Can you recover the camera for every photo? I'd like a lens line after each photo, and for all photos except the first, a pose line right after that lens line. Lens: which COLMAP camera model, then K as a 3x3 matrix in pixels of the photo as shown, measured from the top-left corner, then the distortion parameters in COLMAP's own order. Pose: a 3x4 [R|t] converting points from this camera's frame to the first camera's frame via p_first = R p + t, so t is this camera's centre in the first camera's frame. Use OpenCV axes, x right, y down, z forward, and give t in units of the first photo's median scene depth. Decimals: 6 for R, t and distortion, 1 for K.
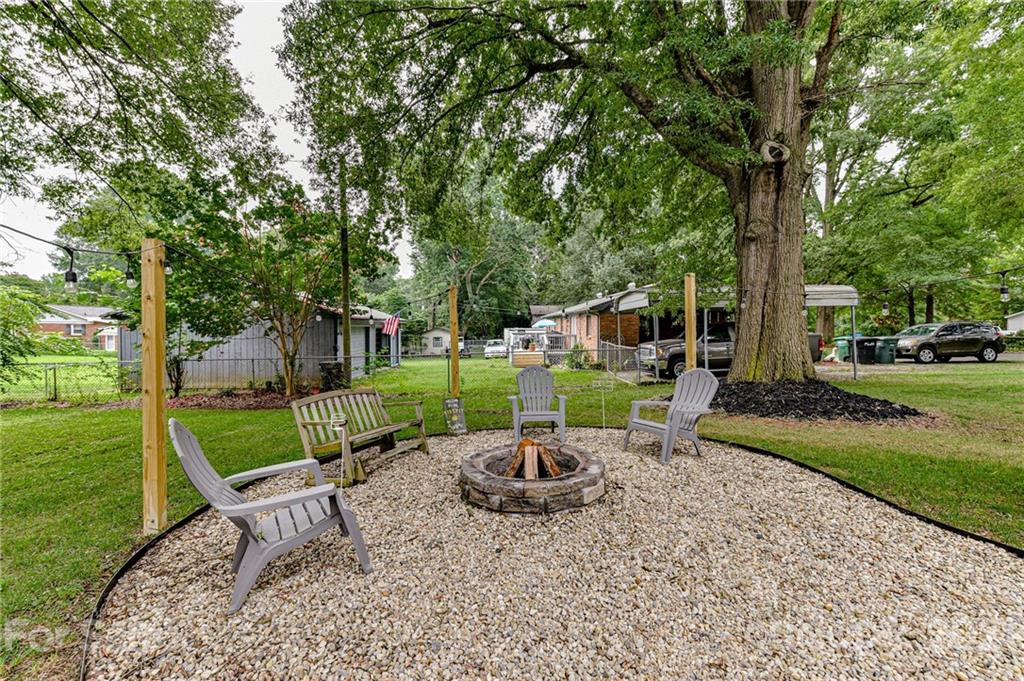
lens RADIAL K [[376.2, 0, 511.3], [0, 376.2, 326.9], [0, 0, 1]] dist [-0.000800, -0.000040]
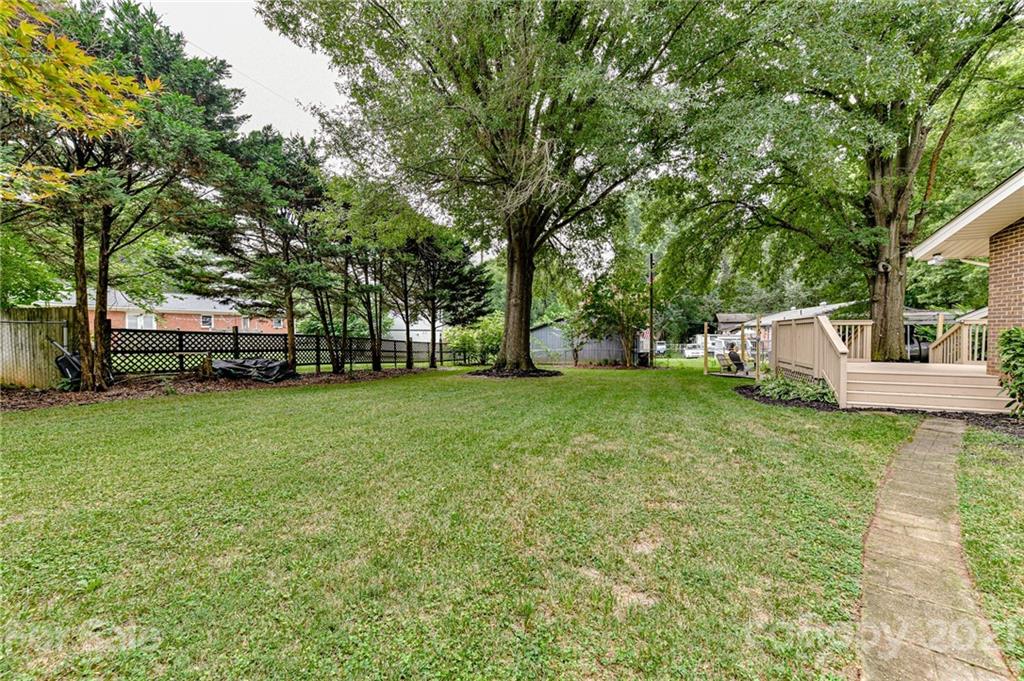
lens RADIAL K [[407.7, 0, 507.3], [0, 407.7, 335.9], [0, 0, 1]] dist [-0.007940, -0.000023]
pose [[0.932730, 0.012962, -0.360342, -0.253313], [-0.008281, 0.999860, 0.014530, -0.012348], [0.360480, -0.010569, 0.932707, -0.930511]]
